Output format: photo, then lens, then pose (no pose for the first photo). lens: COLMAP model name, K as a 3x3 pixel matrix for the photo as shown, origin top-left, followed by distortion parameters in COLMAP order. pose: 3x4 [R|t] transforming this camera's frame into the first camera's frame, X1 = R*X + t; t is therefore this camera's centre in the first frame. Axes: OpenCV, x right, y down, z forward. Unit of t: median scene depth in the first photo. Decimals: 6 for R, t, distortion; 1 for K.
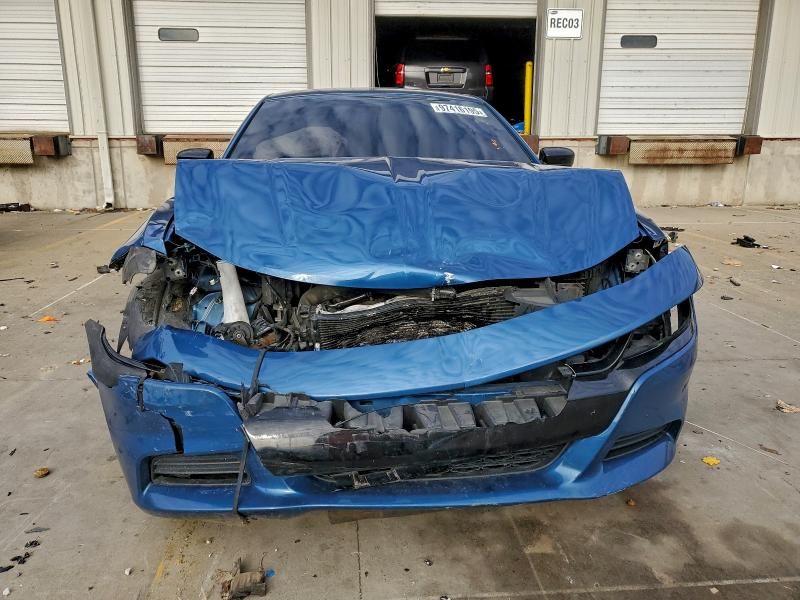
lens RADIAL K [[642.3, 0, 400.0], [0, 642.3, 300.0], [0, 0, 1]] dist [0.011372, -0.003469]
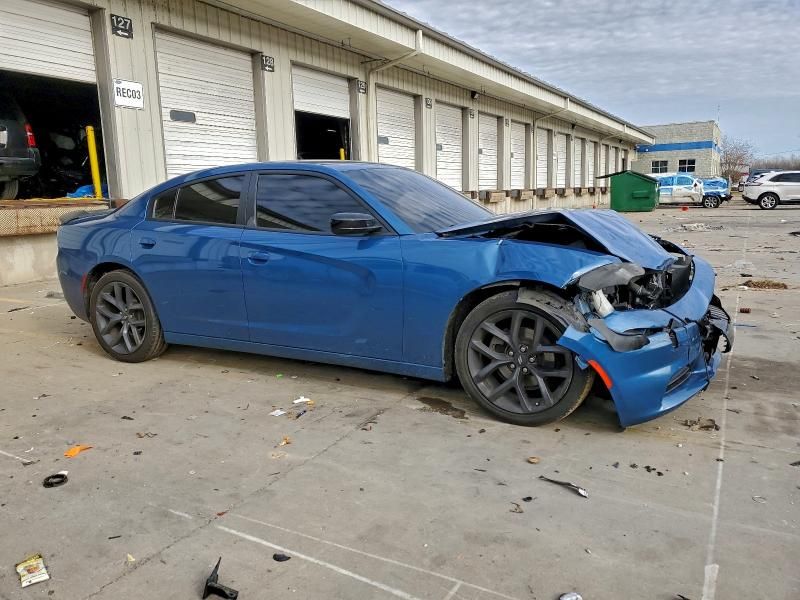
lens RADIAL K [[642.3, 0, 400.0], [0, 642.3, 300.0], [0, 0, 1]] dist [0.011372, -0.003469]
pose [[0.535792, -0.148946, 0.831109, -0.430408], [0.222711, 0.974390, 0.031048, -0.035778], [-0.814449, 0.168462, 0.555242, 0.113309]]
